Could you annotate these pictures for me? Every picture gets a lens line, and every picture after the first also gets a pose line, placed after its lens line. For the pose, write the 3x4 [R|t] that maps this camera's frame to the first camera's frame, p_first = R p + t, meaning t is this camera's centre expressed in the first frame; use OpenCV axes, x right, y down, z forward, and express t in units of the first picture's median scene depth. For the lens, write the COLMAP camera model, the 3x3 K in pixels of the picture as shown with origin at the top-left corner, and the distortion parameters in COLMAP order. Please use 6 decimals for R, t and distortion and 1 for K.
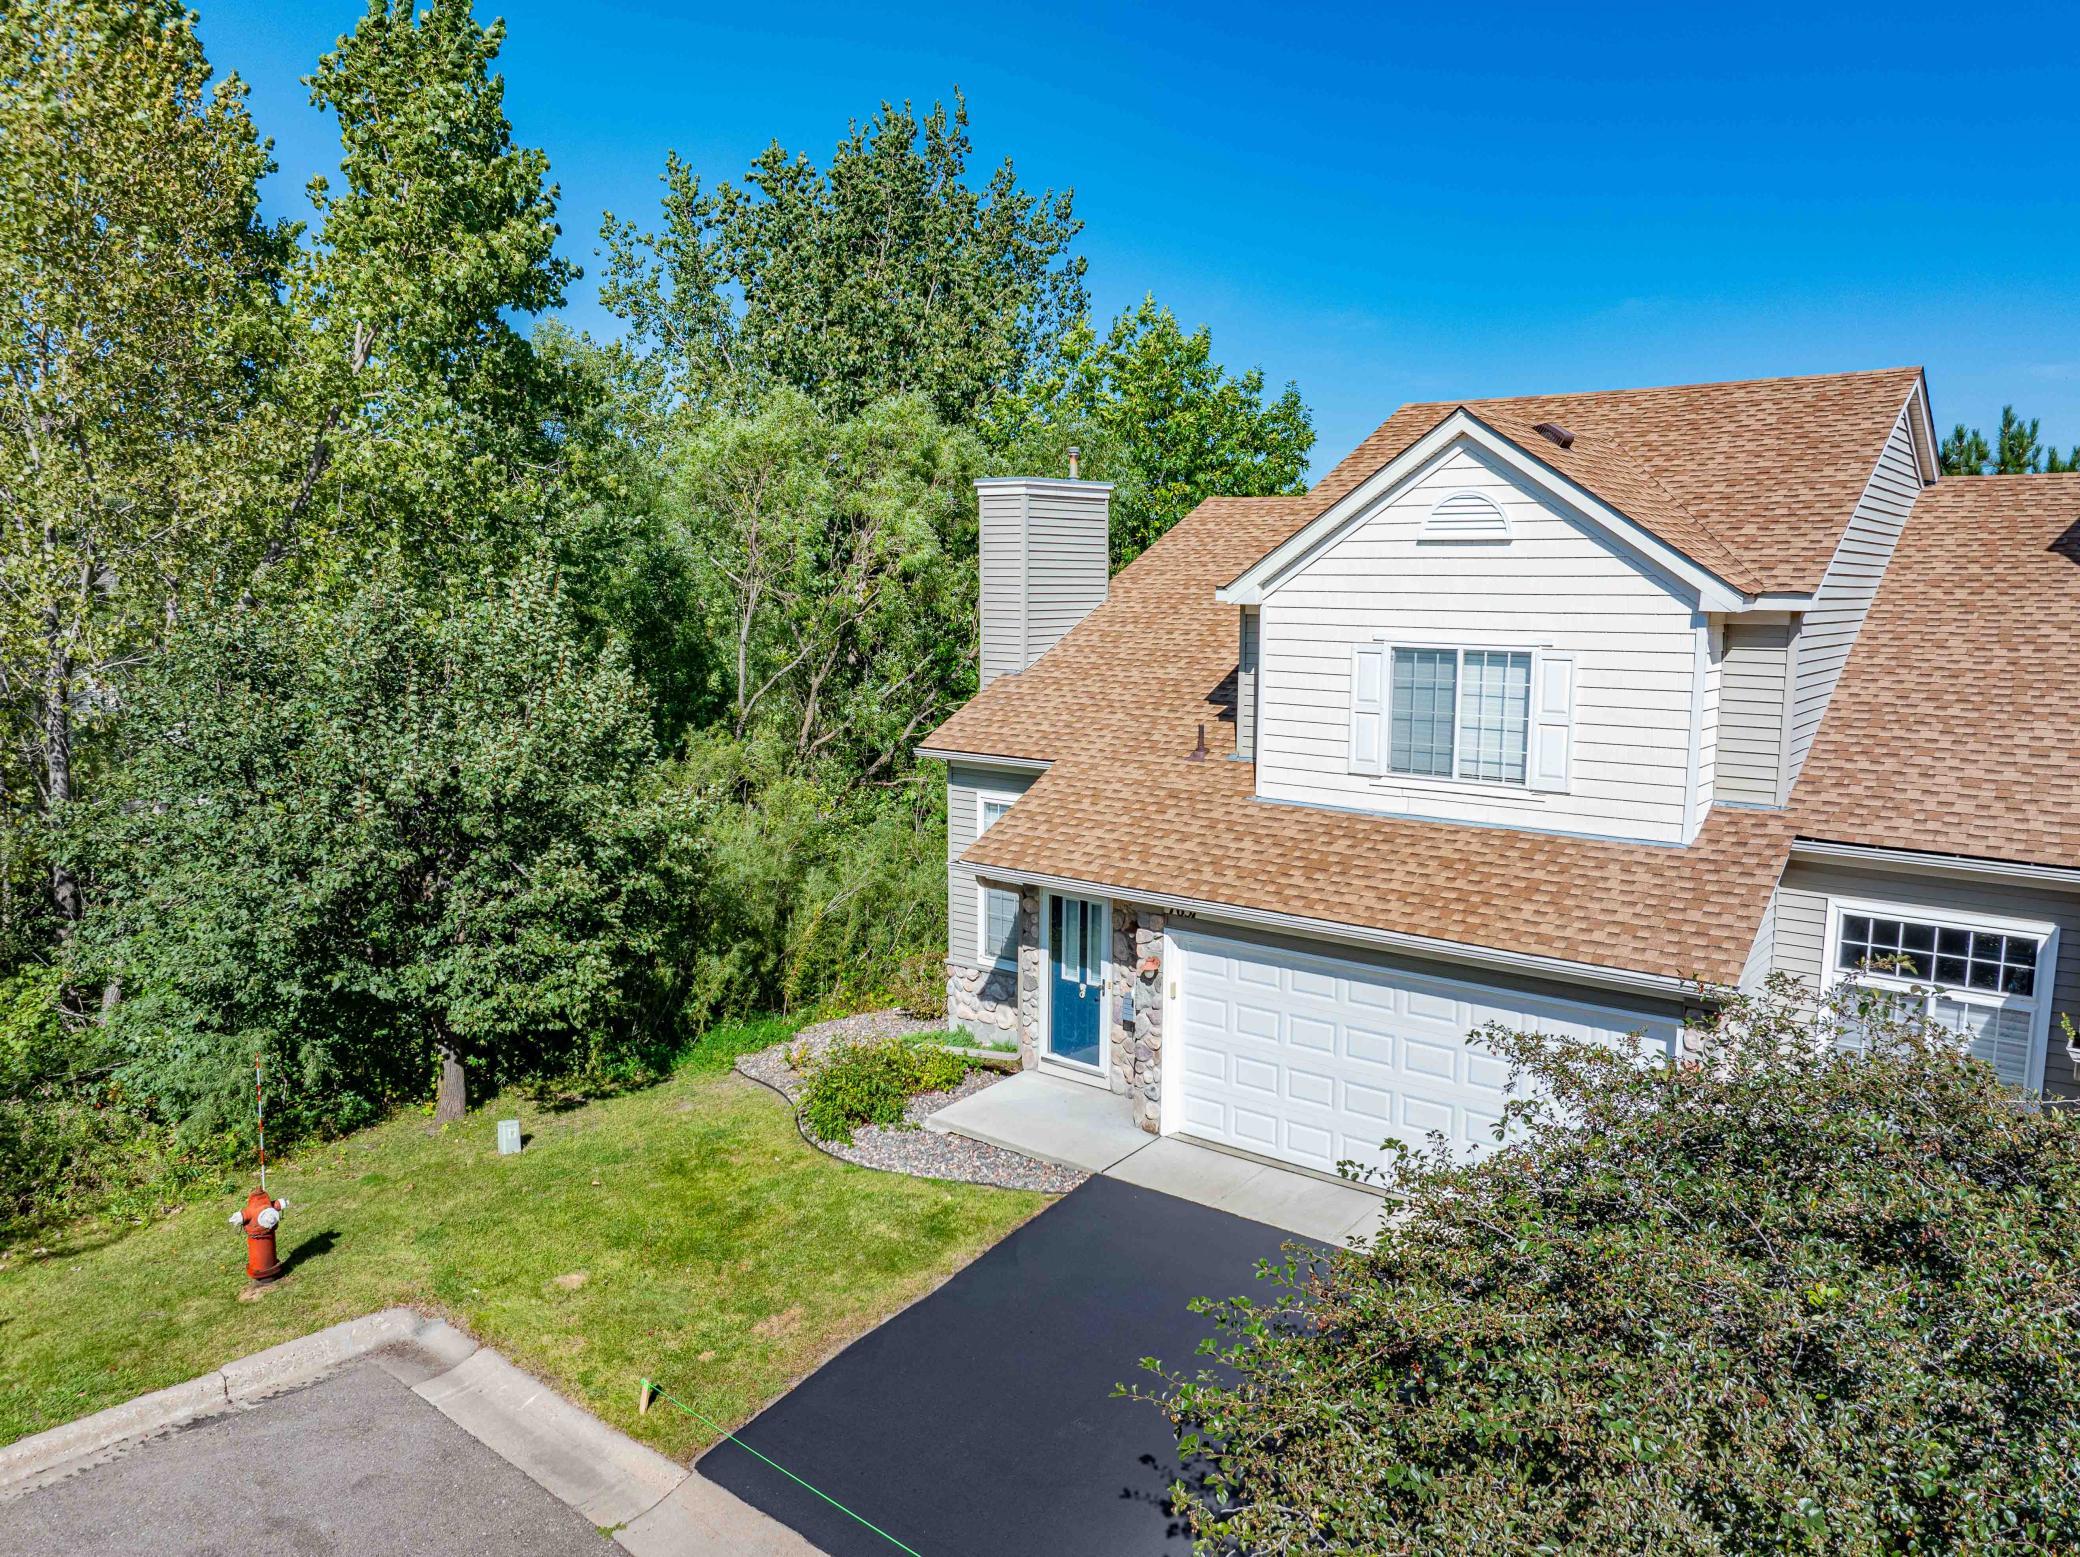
lens RADIAL K [[1466.4, 0, 1043.0], [0, 1466.4, 783.5], [0, 0, 1]] dist [-0.033231, 0.045792]
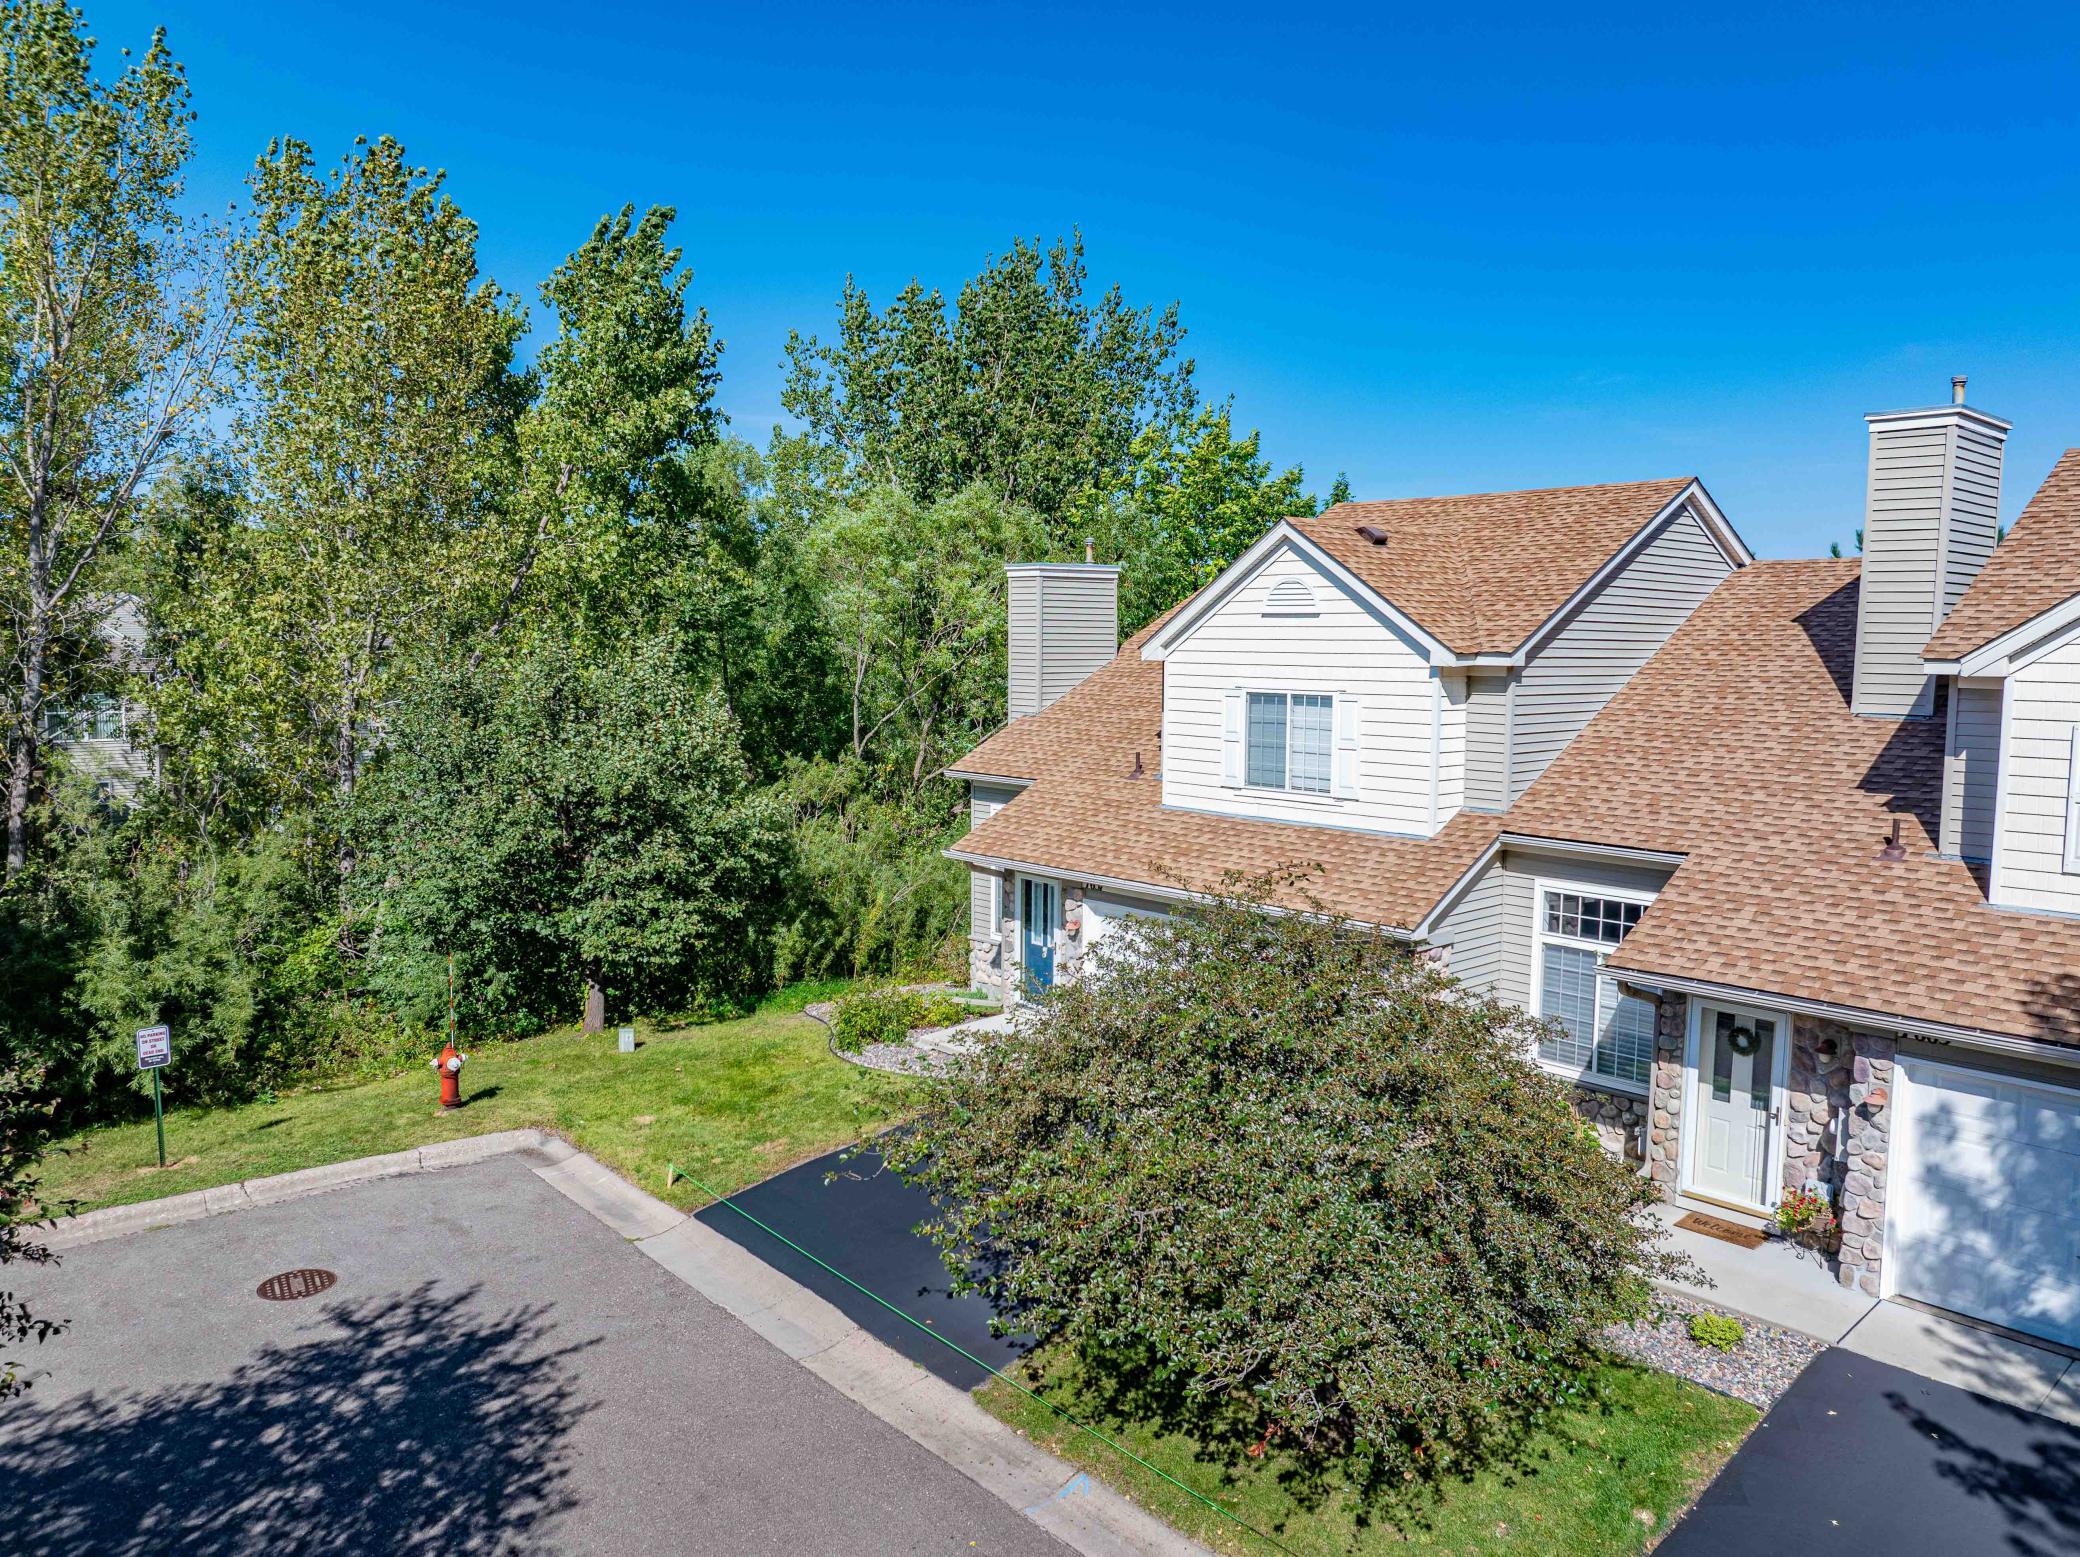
lens RADIAL K [[1466.4, 0, 1043.0], [0, 1466.4, 783.5], [0, 0, 1]] dist [-0.033231, 0.045792]
pose [[0.987560, 0.017185, -0.156303, 0.251131], [-0.023725, 0.998915, -0.040072, 0.046506], [0.155445, 0.043281, 0.986896, -0.338530]]
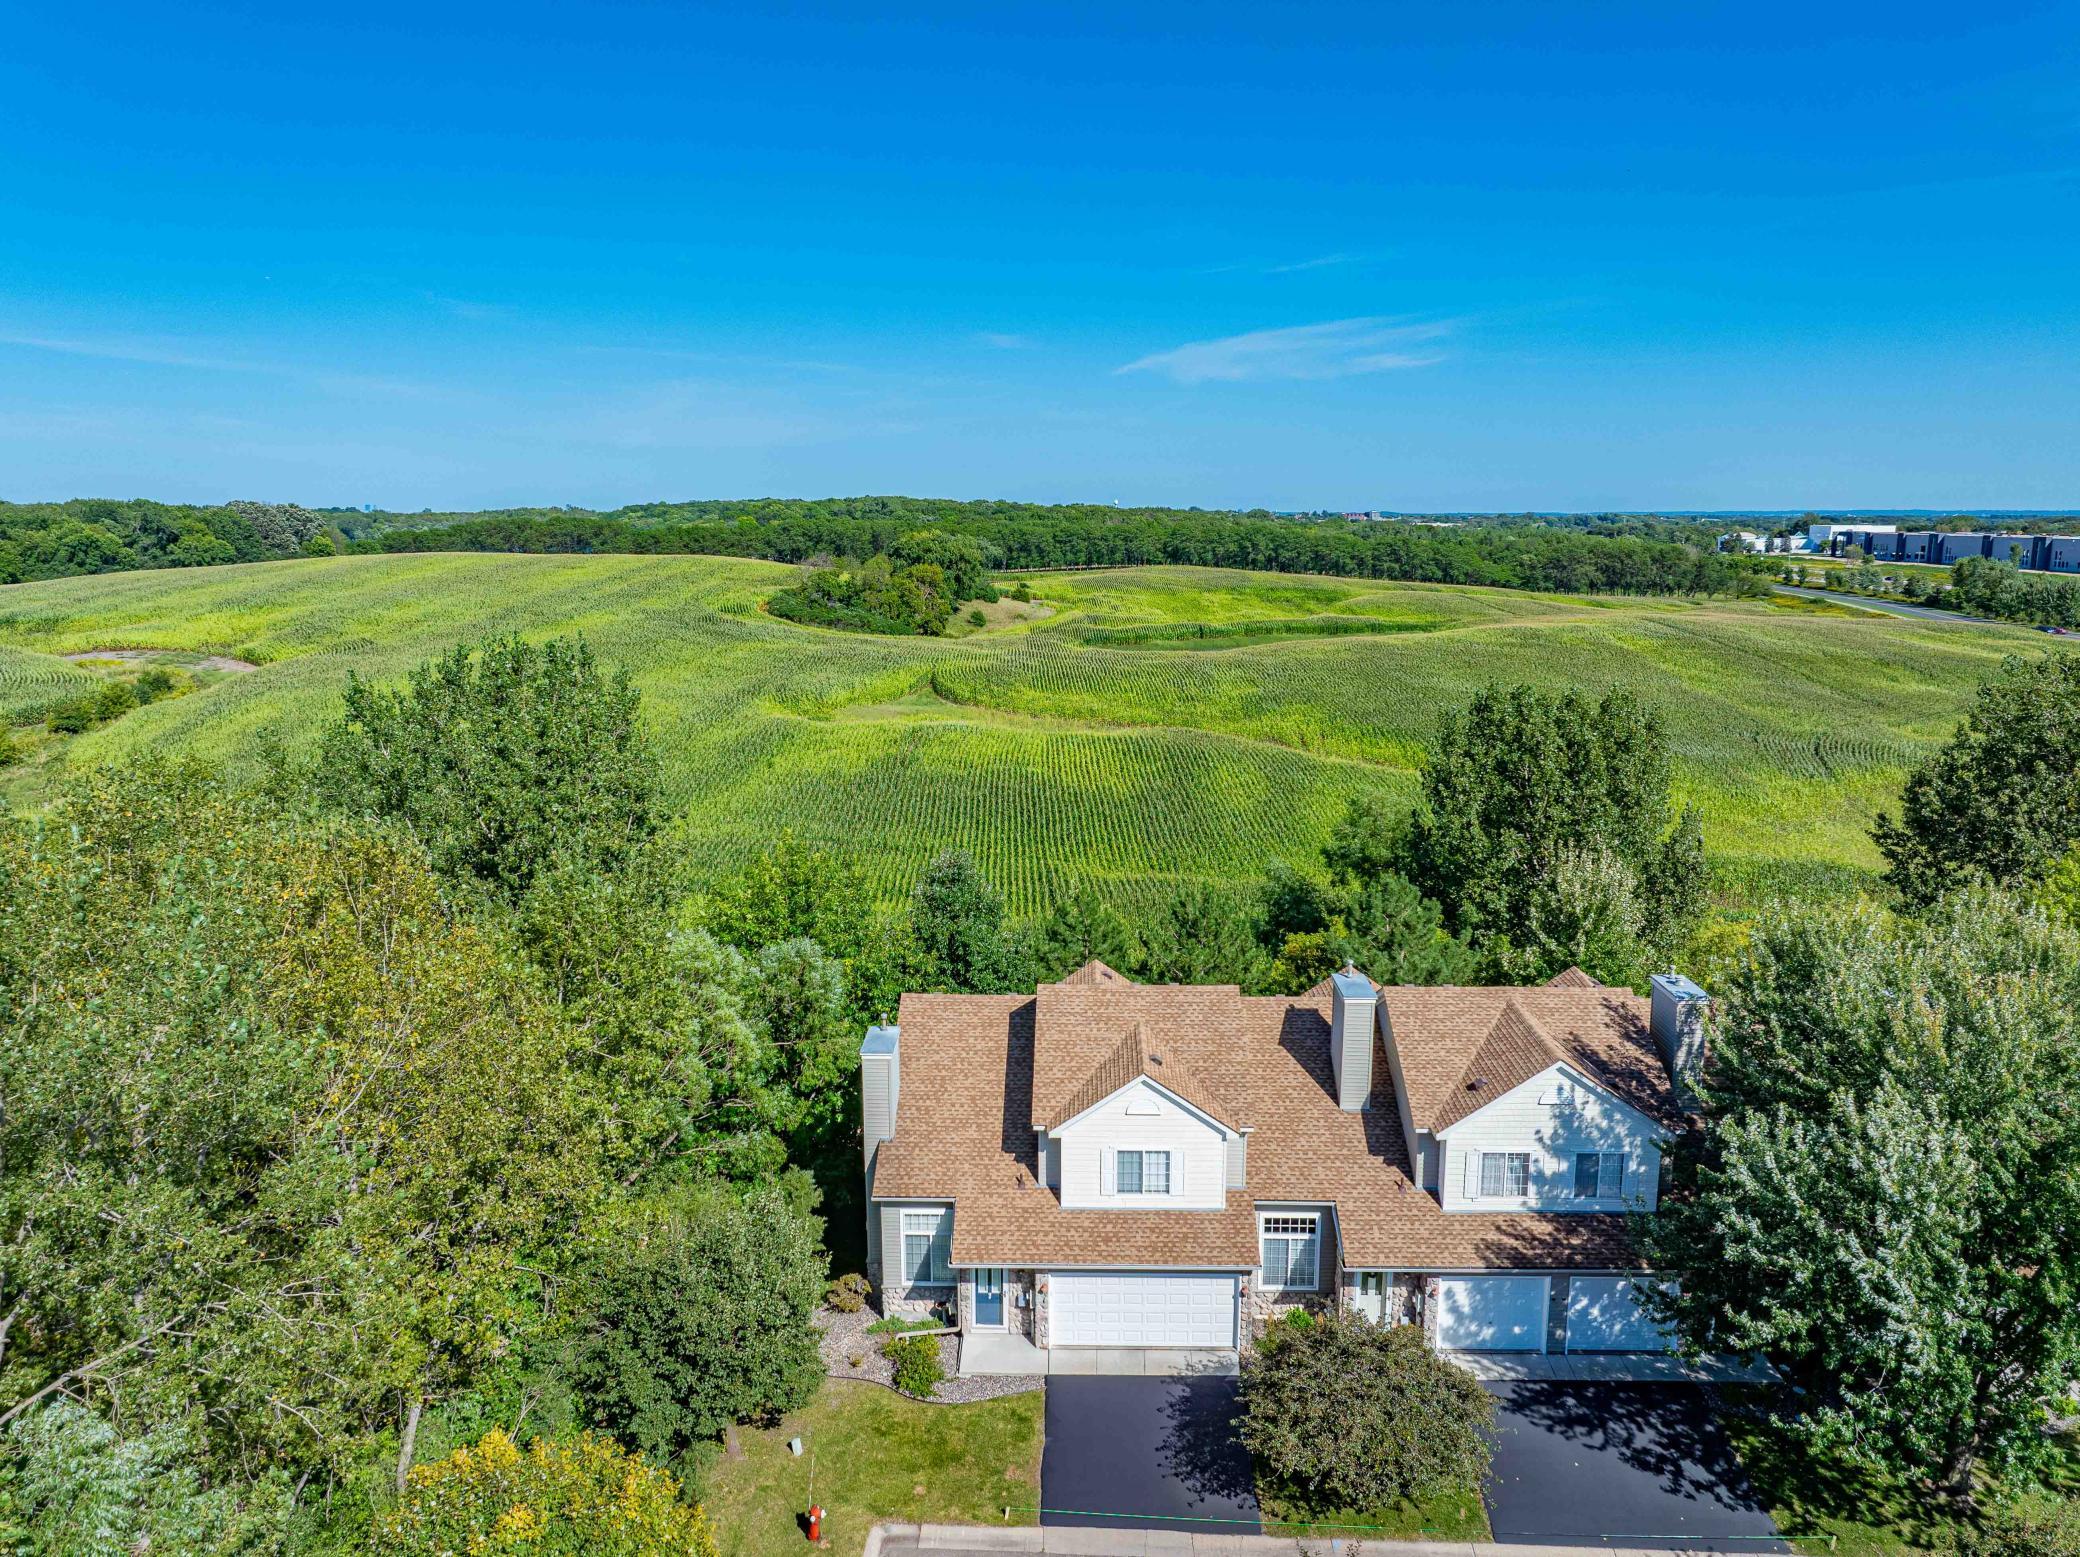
lens RADIAL K [[1472.3, 0, 1048.0], [0, 1472.3, 771.4], [0, 0, 1]] dist [-0.042633, 0.046728]
pose [[0.799232, -0.108211, 0.591200, -1.318060], [0.090626, 0.994109, 0.059443, -0.910246], [-0.594150, 0.006069, 0.804331, -1.053708]]
